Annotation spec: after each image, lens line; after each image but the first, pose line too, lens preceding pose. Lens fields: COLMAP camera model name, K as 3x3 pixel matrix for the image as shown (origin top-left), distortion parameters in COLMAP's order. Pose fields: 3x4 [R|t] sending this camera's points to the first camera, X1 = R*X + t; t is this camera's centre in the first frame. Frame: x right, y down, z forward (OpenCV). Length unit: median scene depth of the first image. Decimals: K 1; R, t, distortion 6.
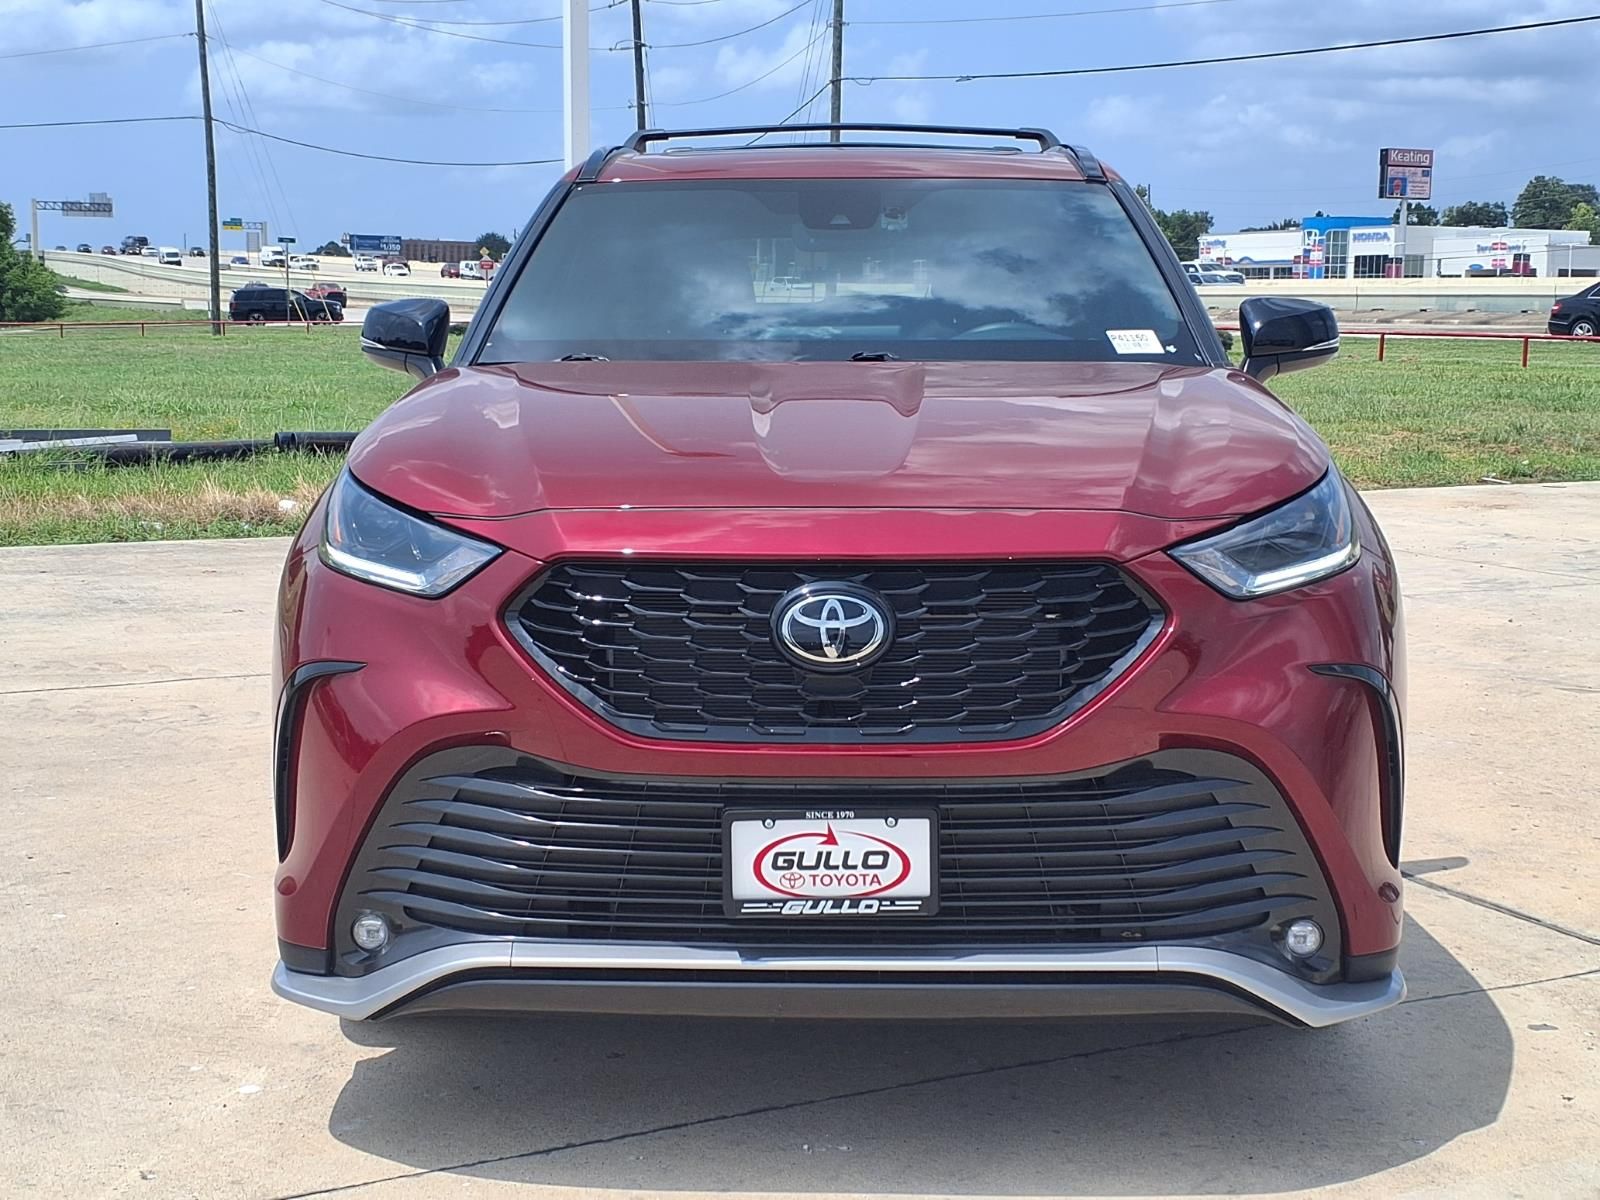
lens RADIAL K [[1944.2, 0, 795.6], [0, 1944.2, 565.7], [0, 0, 1]] dist [0.243877, -0.725089]
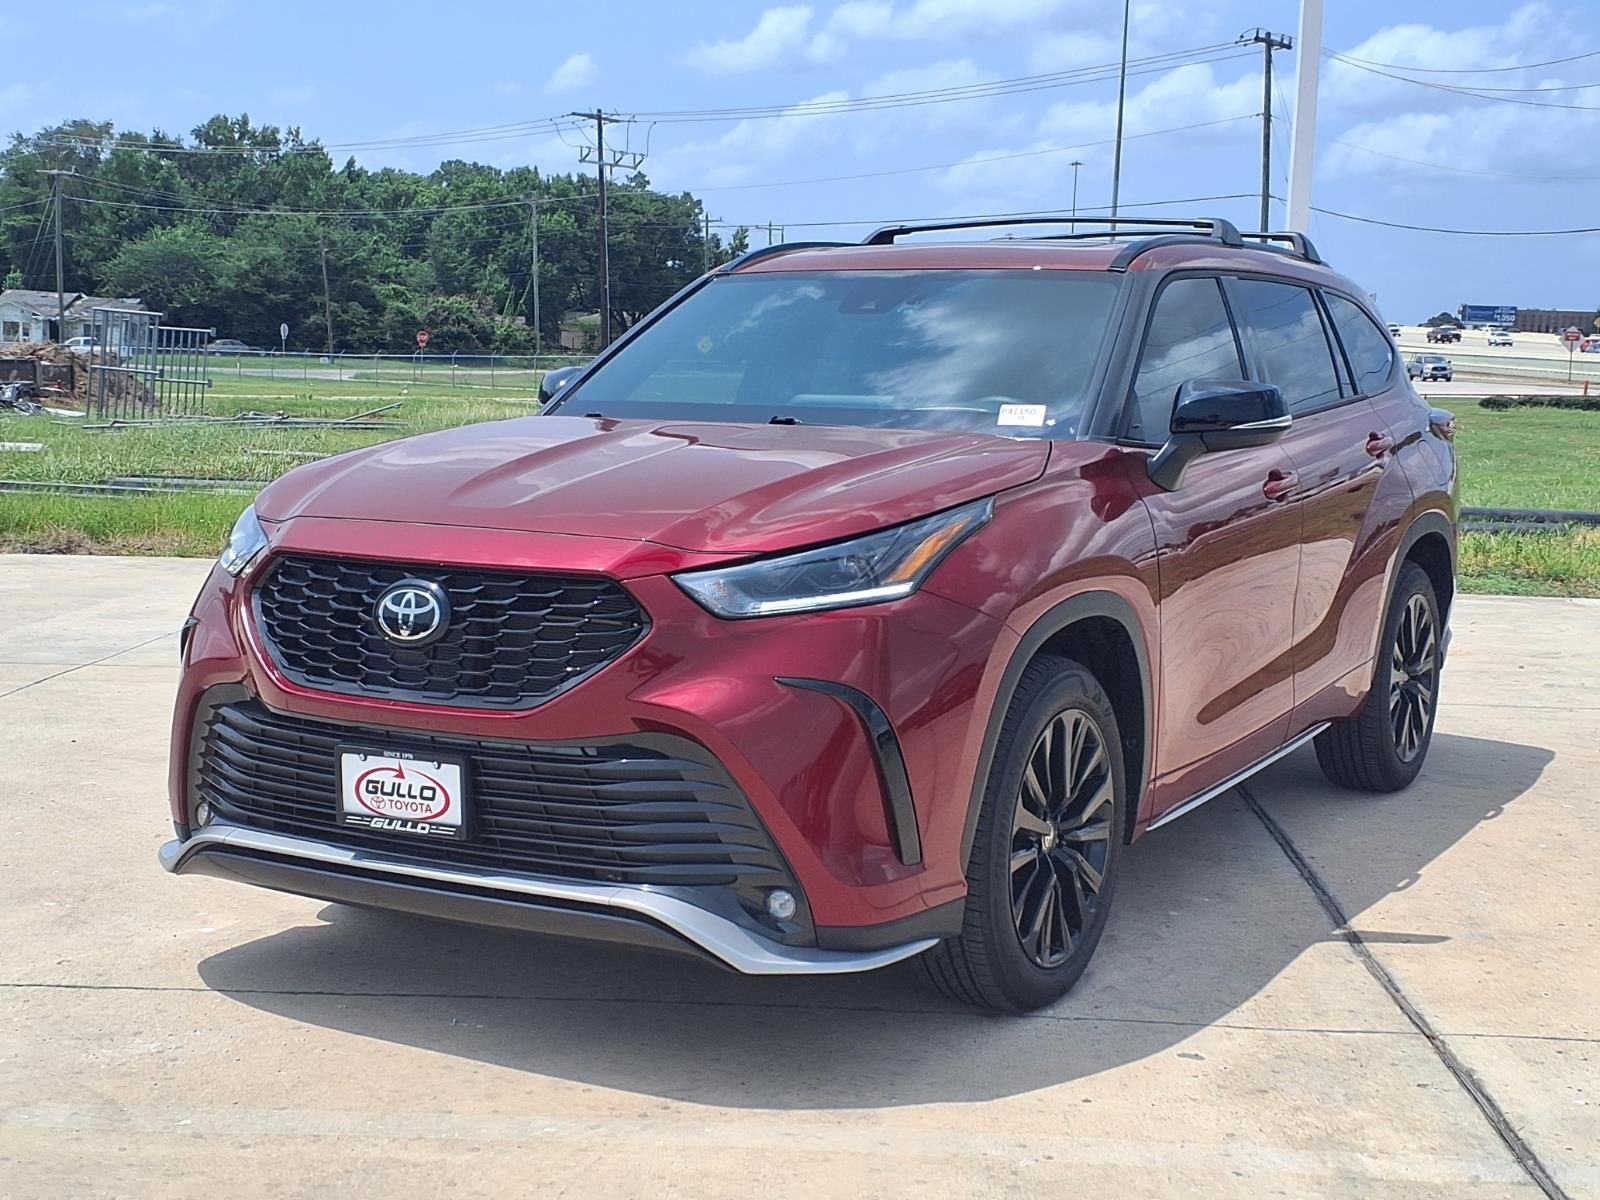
lens RADIAL K [[1944.2, 0, 795.6], [0, 1944.2, 565.7], [0, 0, 1]] dist [0.243877, -0.725089]
pose [[0.890539, 0.059100, -0.451051, 0.845138], [-0.076022, 0.996916, -0.019473, 0.005196], [0.448509, 0.051631, 0.892286, -0.073115]]
